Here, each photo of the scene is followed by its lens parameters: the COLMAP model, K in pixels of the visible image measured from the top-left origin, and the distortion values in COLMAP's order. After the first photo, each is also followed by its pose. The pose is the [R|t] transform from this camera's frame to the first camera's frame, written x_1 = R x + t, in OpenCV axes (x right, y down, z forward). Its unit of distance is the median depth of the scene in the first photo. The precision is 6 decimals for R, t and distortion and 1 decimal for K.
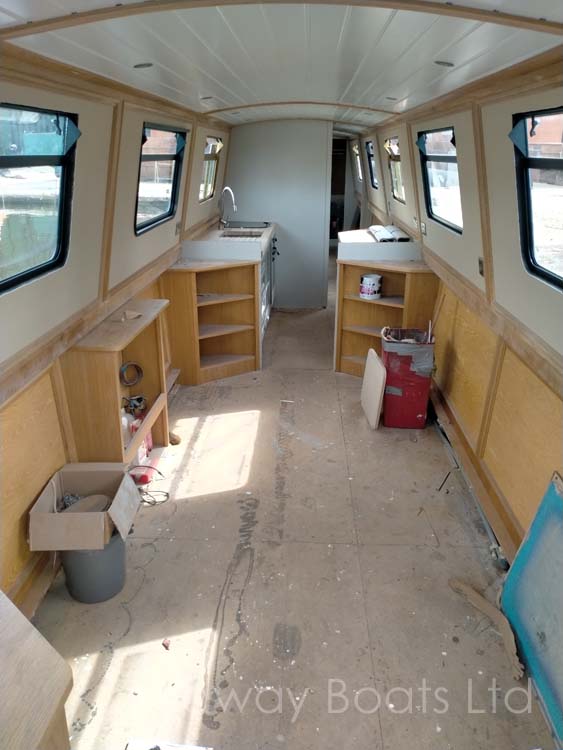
lens RADIAL K [[607.3, 0, 281.5], [0, 607.3, 375.0], [0, 0, 1]] dist [0.074824, -0.175422]
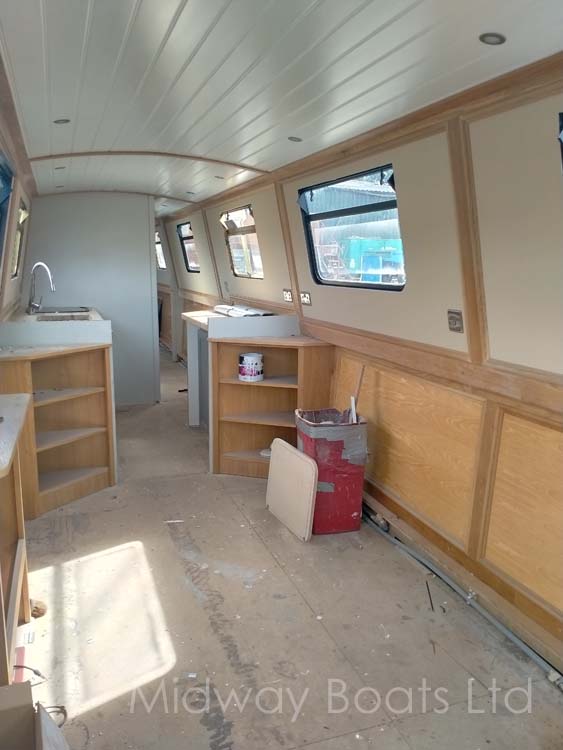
lens RADIAL K [[607.3, 0, 281.5], [0, 607.3, 375.0], [0, 0, 1]] dist [0.074824, -0.175422]
pose [[0.926327, -0.066176, 0.370863, -0.137820], [0.125229, 0.982558, -0.137467, -0.014265], [-0.355297, 0.173782, 0.918457, 0.231678]]
